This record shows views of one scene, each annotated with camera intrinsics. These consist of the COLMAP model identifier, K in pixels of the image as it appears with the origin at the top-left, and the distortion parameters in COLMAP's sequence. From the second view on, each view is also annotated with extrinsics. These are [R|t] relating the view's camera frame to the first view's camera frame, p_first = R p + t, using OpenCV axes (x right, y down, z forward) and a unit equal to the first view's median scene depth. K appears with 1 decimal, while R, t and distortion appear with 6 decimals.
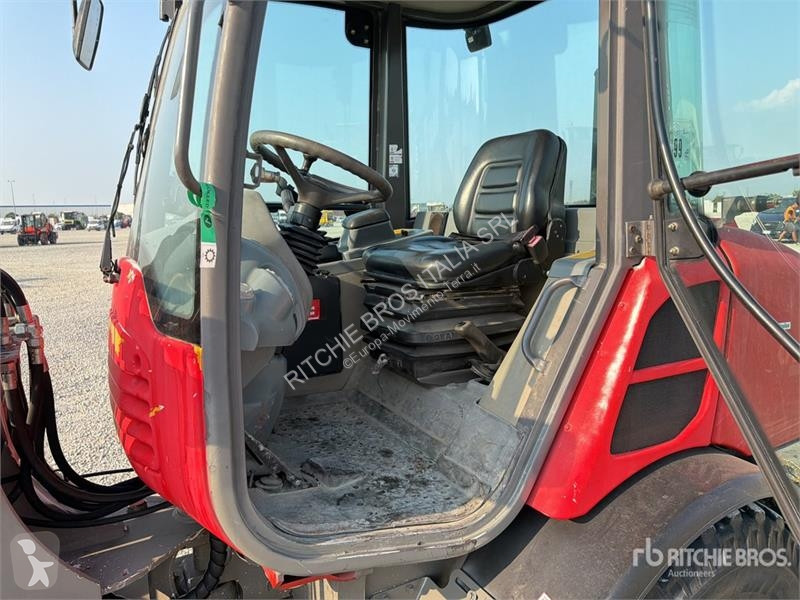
lens RADIAL K [[569.9, 0, 395.9], [0, 569.9, 299.9], [0, 0, 1]] dist [0.077609, -0.099166]
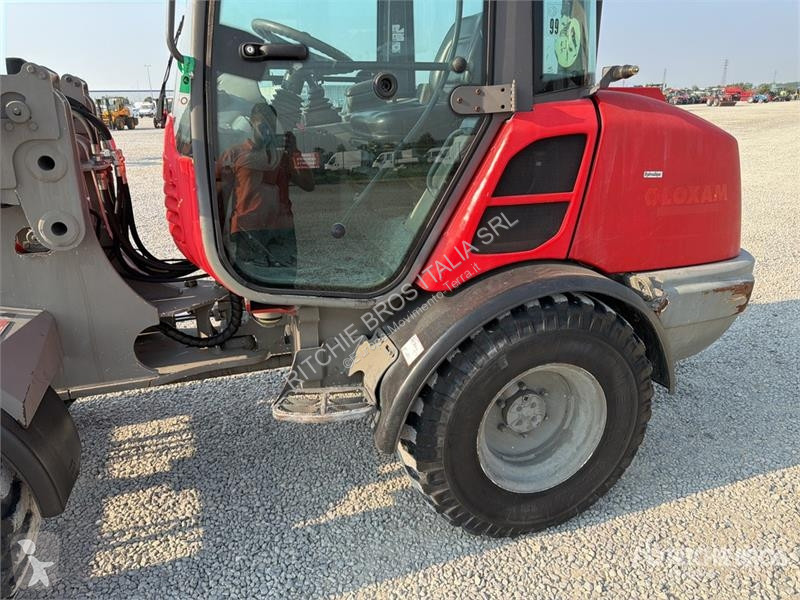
lens RADIAL K [[569.9, 0, 395.9], [0, 569.9, 299.9], [0, 0, 1]] dist [0.077609, -0.099166]
pose [[0.979746, 0.068339, -0.188222, 0.441358], [-0.032520, 0.981786, 0.187187, 0.112621], [0.197586, -0.177275, 0.964123, -0.443724]]
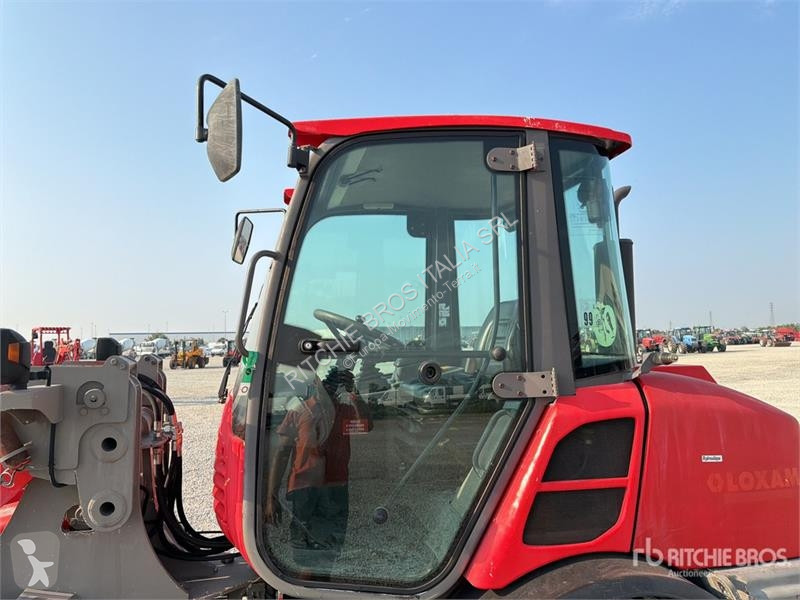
lens RADIAL K [[569.9, 0, 395.9], [0, 569.9, 299.9], [0, 0, 1]] dist [0.077609, -0.099166]
pose [[0.957731, -0.017910, -0.287106, 0.458592], [-0.043692, 0.977424, -0.206721, -0.000328], [0.284326, 0.210527, 0.935327, -0.454188]]
